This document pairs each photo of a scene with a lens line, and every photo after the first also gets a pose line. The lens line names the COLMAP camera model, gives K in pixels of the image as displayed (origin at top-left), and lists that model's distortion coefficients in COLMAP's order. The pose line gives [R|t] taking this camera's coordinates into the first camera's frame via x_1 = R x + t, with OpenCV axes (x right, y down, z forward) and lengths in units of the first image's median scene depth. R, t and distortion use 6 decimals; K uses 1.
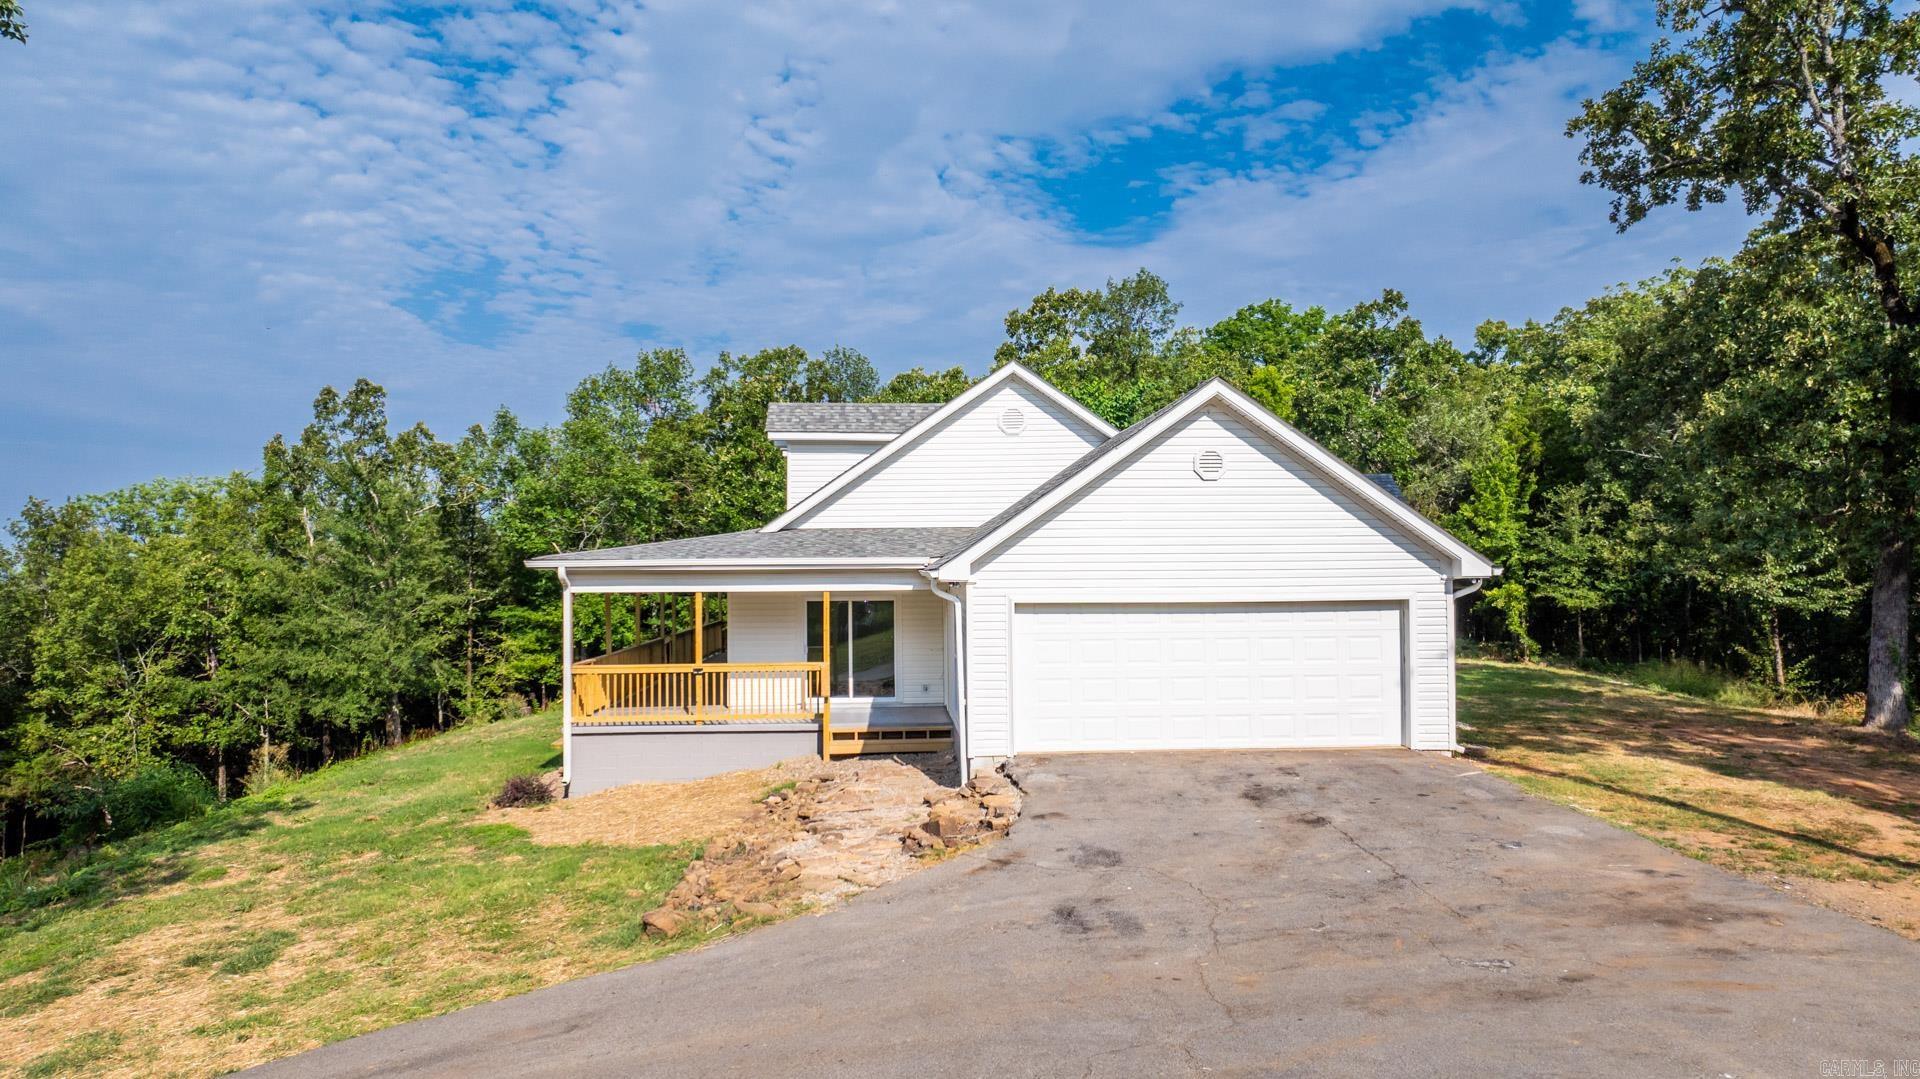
lens RADIAL K [[1385.8, 0, 966.9], [0, 1385.8, 544.3], [0, 0, 1]] dist [-0.010388, 0.000739]
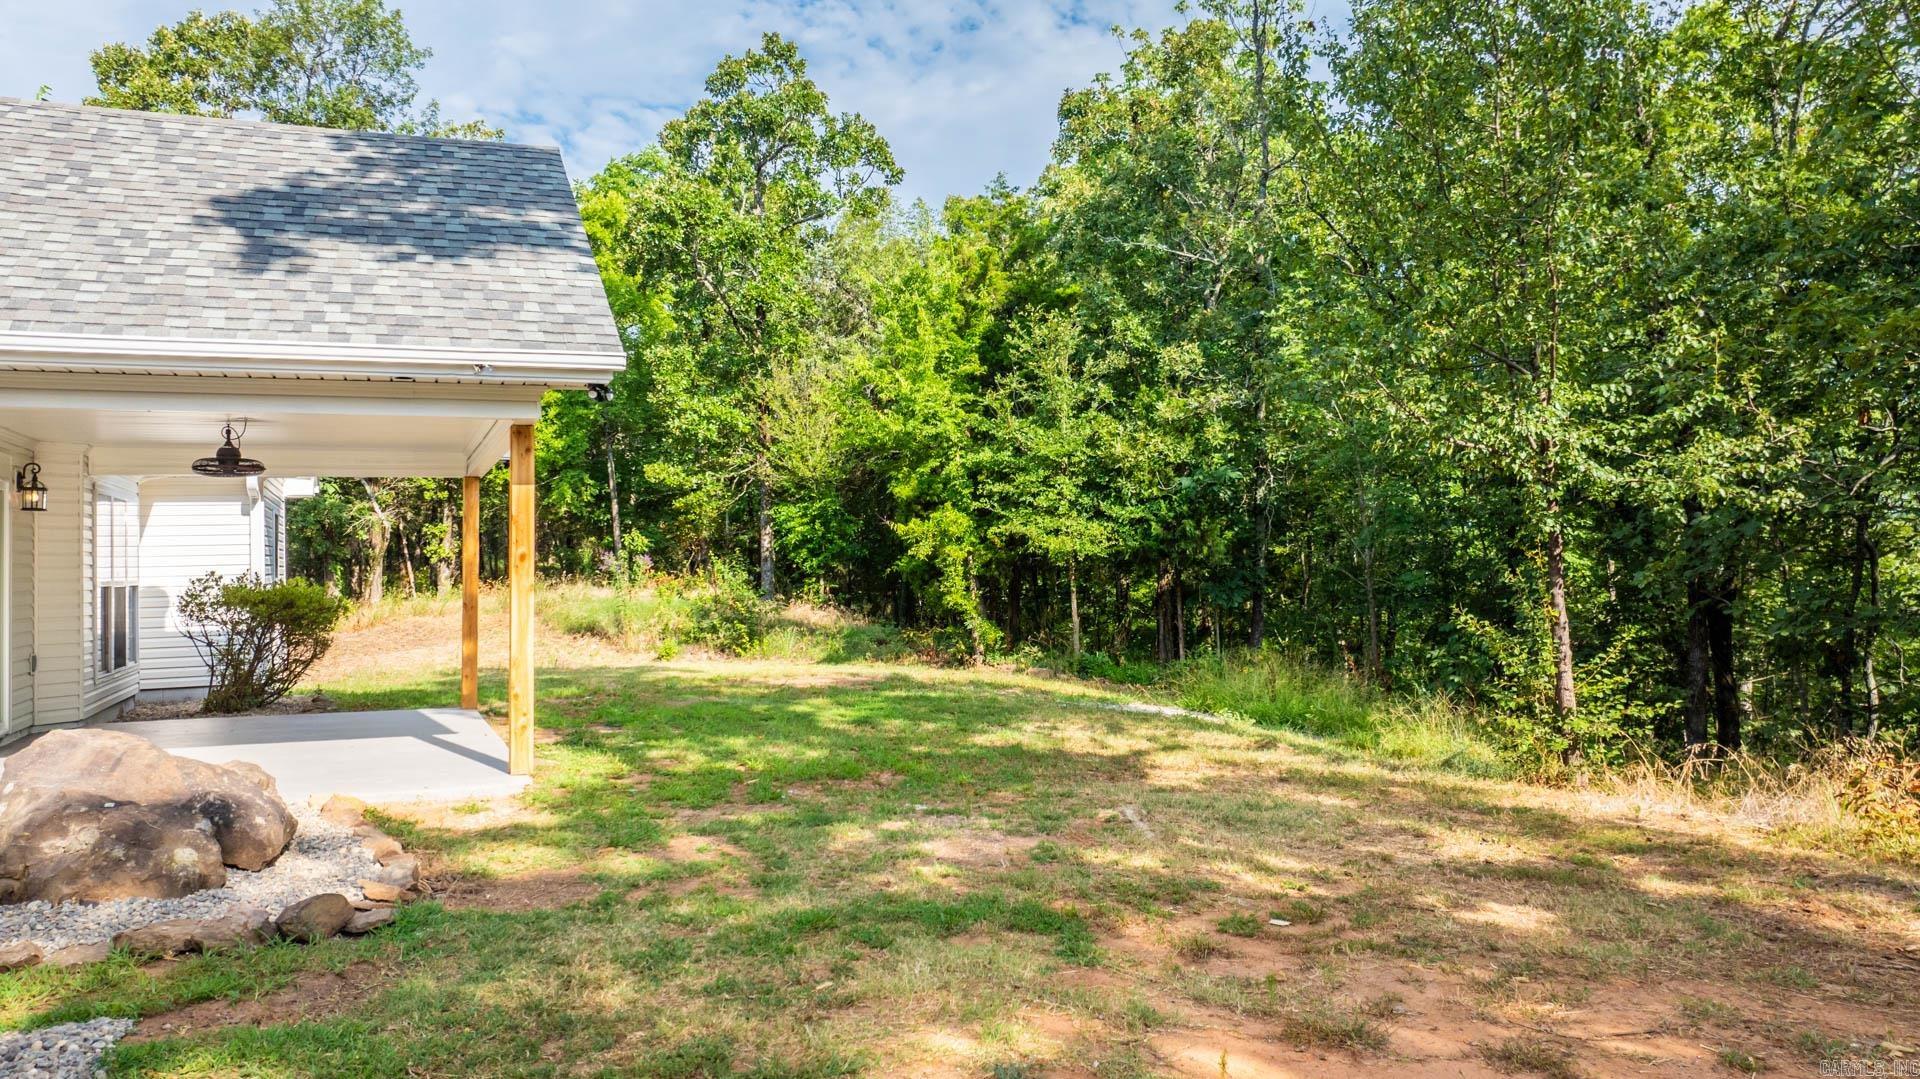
lens RADIAL K [[1369.1, 0, 964.6], [0, 1369.1, 528.1], [0, 0, 1]] dist [-0.027740, 0.001012]
pose [[0.946520, -0.003435, 0.322627, 0.243440], [0.008252, 0.999874, -0.013565, 0.042147], [-0.322539, 0.015502, 0.946429, 0.537292]]
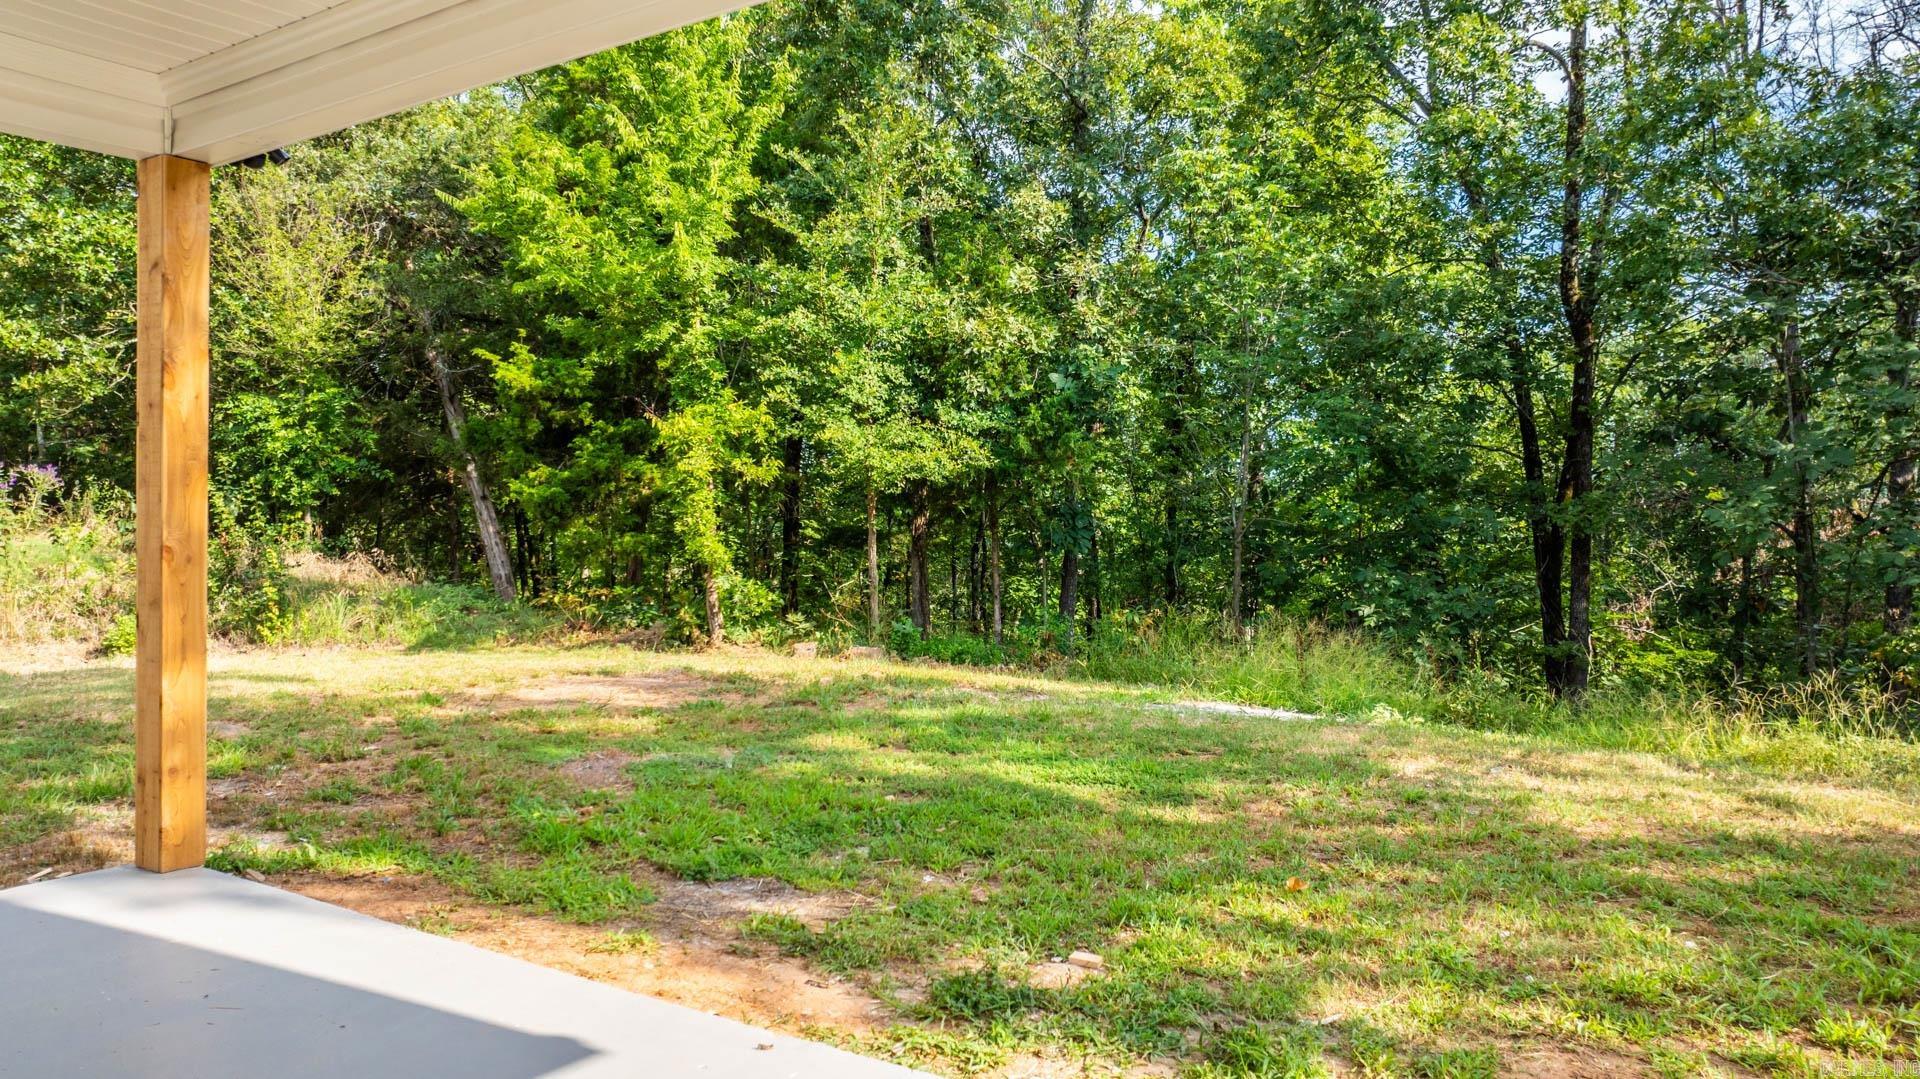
lens RADIAL K [[1369.1, 0, 964.6], [0, 1369.1, 528.1], [0, 0, 1]] dist [-0.027740, 0.001012]
pose [[0.618390, -0.005496, 0.785852, 0.186364], [-0.012560, 0.999779, 0.016875, 0.051864], [-0.785771, -0.020306, 0.618184, 0.773923]]
